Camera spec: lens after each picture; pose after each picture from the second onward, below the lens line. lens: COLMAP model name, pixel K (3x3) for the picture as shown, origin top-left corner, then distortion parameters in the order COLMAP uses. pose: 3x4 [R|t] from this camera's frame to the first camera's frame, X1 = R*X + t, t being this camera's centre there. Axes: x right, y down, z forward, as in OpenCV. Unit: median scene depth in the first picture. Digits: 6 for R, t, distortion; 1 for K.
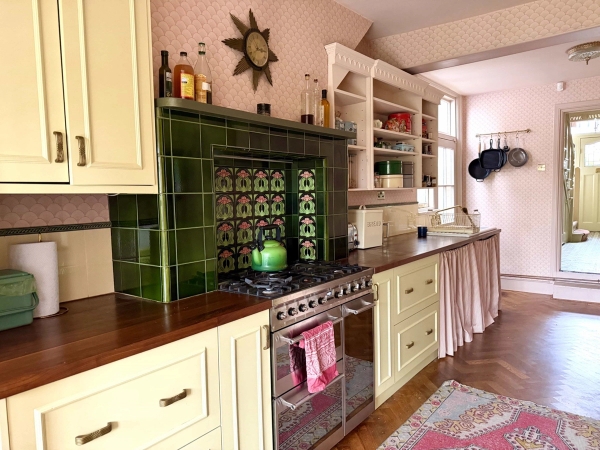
lens RADIAL K [[432.3, 0, 291.5], [0, 432.3, 232.6], [0, 0, 1]] dist [0.061577, -0.066322]
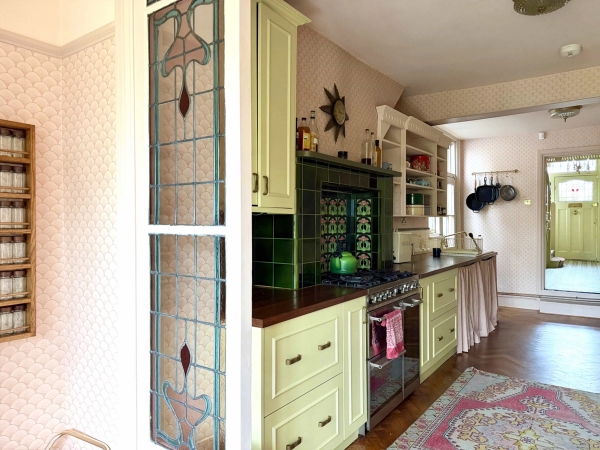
lens RADIAL K [[432.3, 0, 295.3], [0, 432.3, 229.5], [0, 0, 1]] dist [0.061577, -0.066322]
pose [[0.998217, 0.022127, 0.055438, -0.243869], [-0.018249, 0.997414, -0.069509, 0.040594], [-0.056833, 0.068373, 0.996040, -0.285268]]
